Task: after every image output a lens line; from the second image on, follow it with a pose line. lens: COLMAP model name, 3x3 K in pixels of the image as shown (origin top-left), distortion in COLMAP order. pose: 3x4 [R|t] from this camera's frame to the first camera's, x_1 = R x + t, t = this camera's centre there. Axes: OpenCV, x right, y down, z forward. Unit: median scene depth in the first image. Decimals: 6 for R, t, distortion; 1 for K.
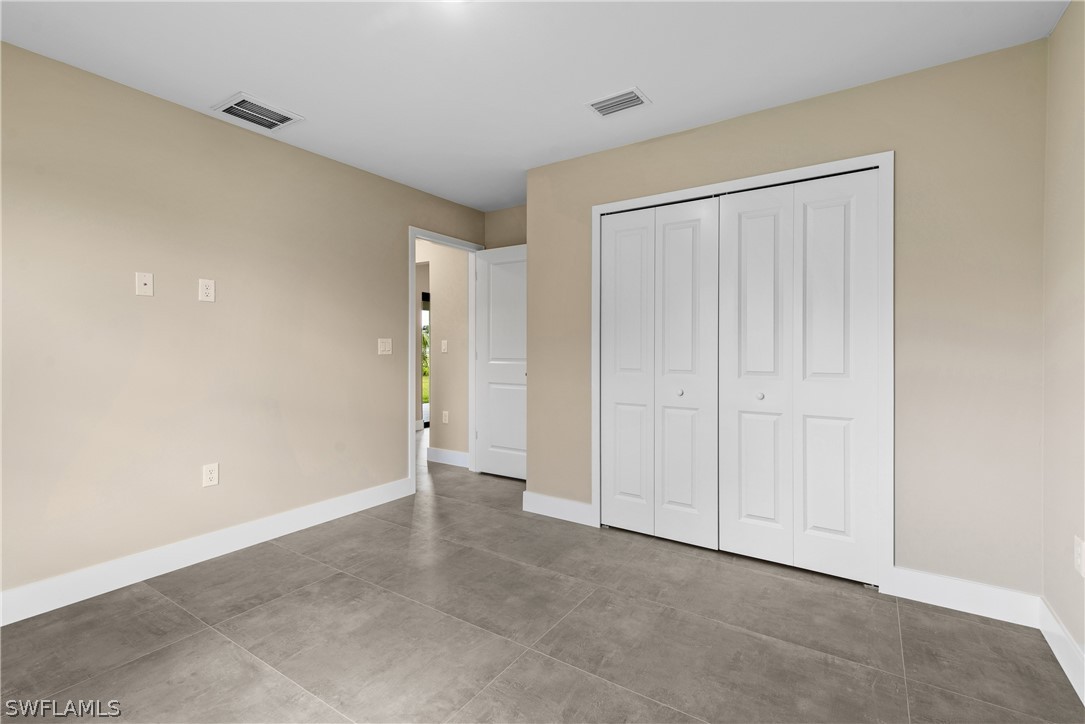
lens RADIAL K [[482.8, 0, 550.6], [0, 482.8, 354.4], [0, 0, 1]] dist [0.009337, 0.000259]
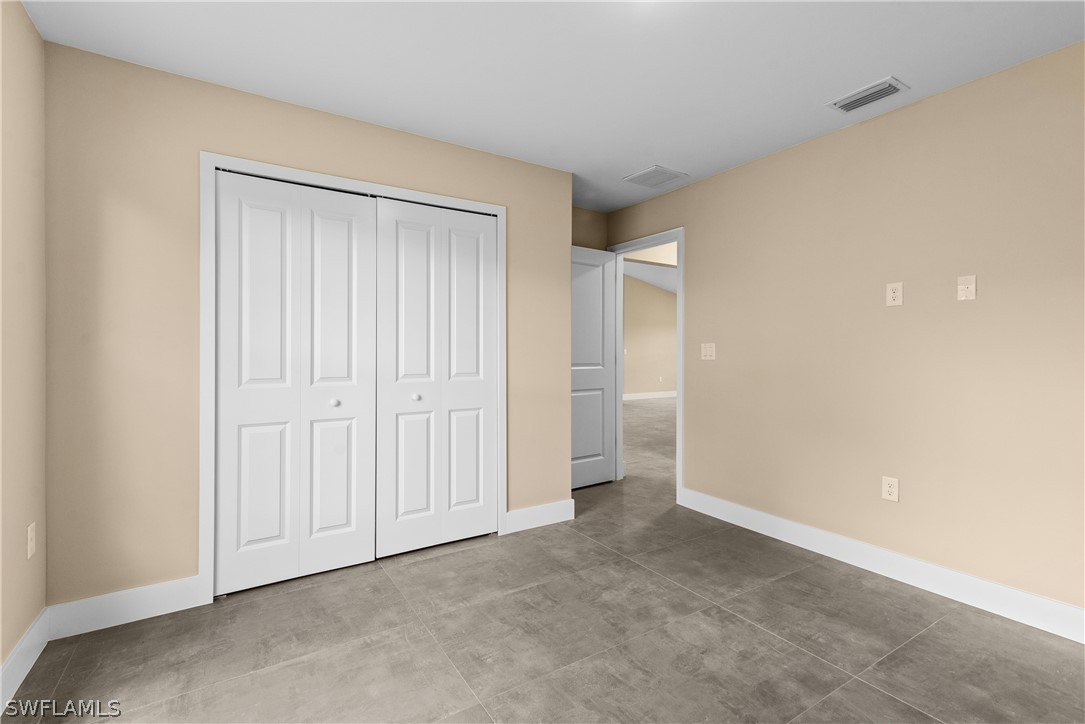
lens RADIAL K [[493.5, 0, 543.1], [0, 493.5, 349.0], [0, 0, 1]] dist [0.008617, -0.000686]
pose [[0.412680, 0.006024, 0.910856, -0.492641], [0.014533, 0.999807, -0.013197, -0.001053], [-0.910760, 0.018684, 0.412513, 0.325192]]
